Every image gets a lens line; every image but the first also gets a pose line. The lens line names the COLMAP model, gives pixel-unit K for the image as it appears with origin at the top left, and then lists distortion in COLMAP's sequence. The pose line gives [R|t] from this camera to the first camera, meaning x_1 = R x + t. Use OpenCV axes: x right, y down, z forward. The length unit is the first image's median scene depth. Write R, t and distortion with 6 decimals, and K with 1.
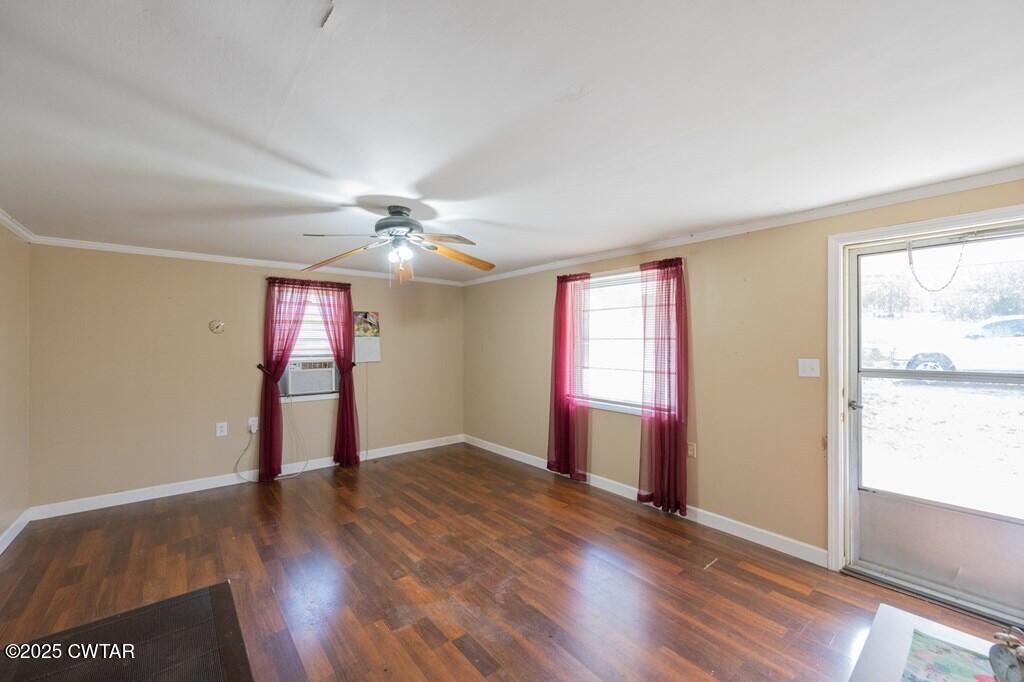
lens RADIAL K [[403.3, 0, 514.4], [0, 403.3, 345.0], [0, 0, 1]] dist [-0.000805, 0.000031]
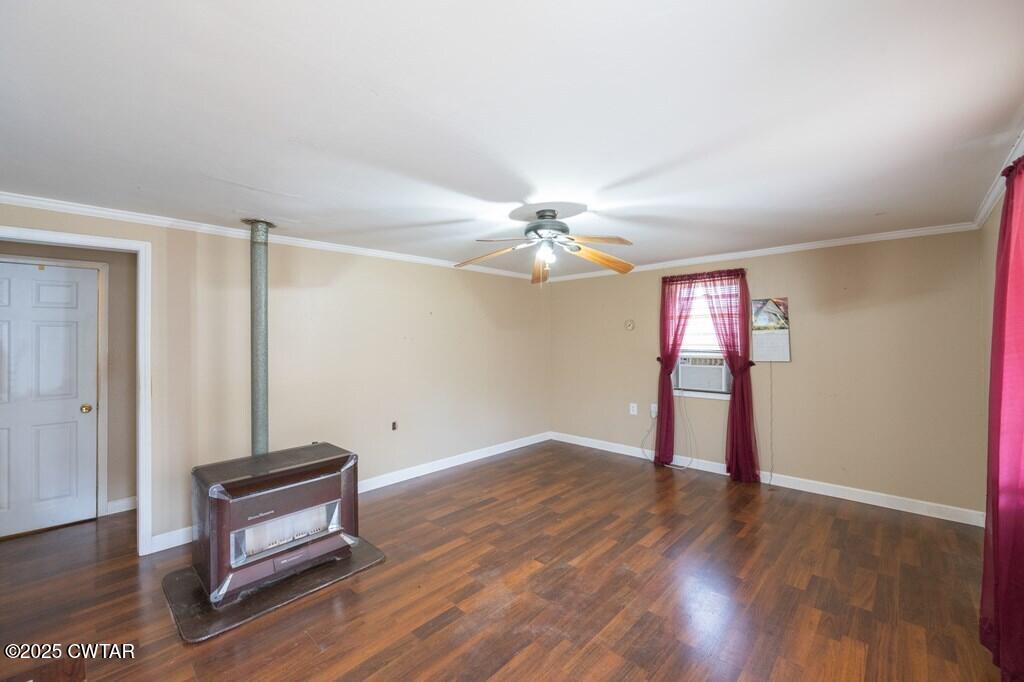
lens RADIAL K [[422.3, 0, 514.2], [0, 422.3, 334.5], [0, 0, 1]] dist [-0.002242, -0.000053]
pose [[0.118823, -0.008417, -0.992880, 0.466621], [0.000404, 0.999964, -0.008428, -0.004977], [0.992915, 0.000601, 0.118822, 0.460604]]
